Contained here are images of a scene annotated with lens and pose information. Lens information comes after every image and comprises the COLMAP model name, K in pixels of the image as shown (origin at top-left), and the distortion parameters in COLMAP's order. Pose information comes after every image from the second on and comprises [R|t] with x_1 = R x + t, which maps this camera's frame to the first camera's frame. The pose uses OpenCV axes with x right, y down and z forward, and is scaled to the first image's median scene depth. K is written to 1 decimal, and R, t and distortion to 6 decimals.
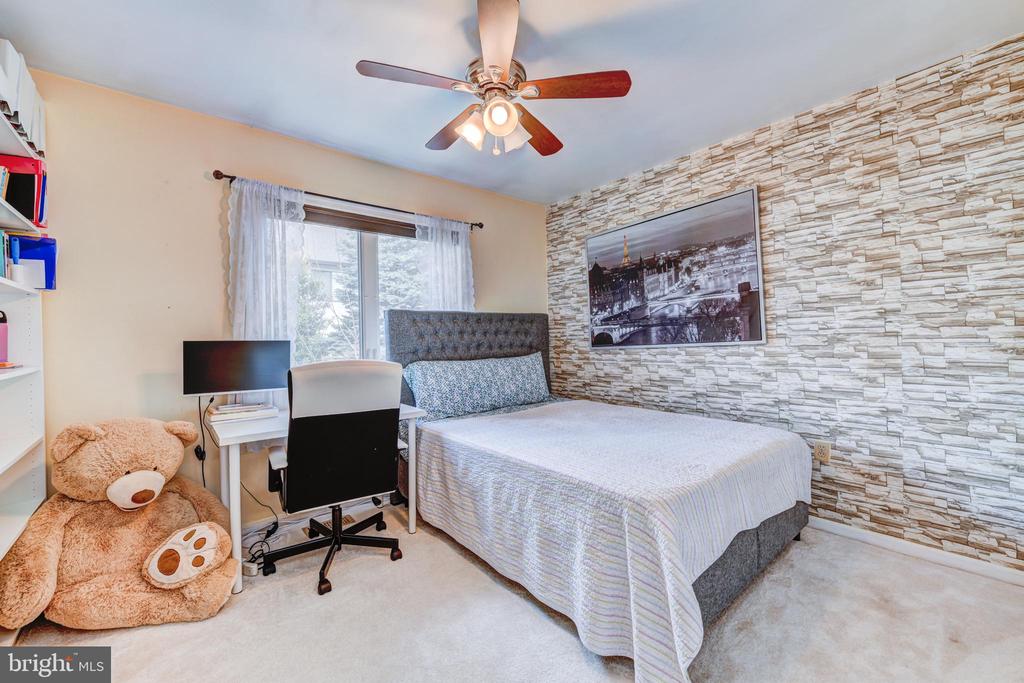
lens RADIAL K [[417.1, 0, 513.7], [0, 417.1, 345.8], [0, 0, 1]] dist [0.001718, 0.000057]
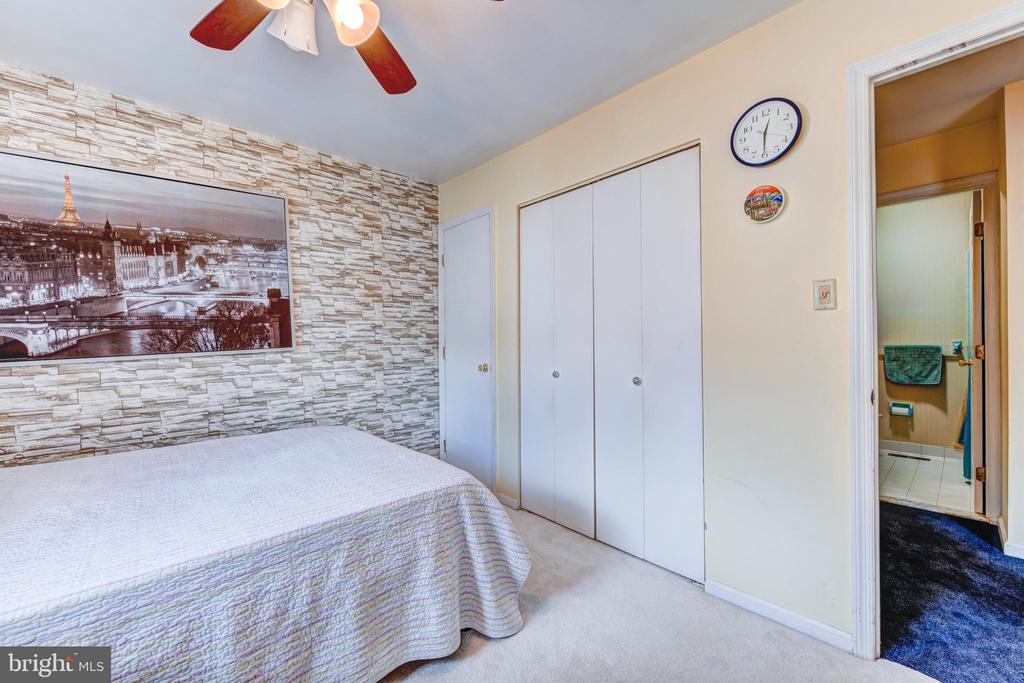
lens RADIAL K [[417.1, 0, 513.7], [0, 417.1, 345.8], [0, 0, 1]] dist [0.001718, 0.000057]
pose [[-0.053292, 0.001843, 0.998577, -0.416081], [0.029261, 0.999572, -0.000283, -0.000282], [-0.998150, 0.029204, -0.053323, 0.446810]]
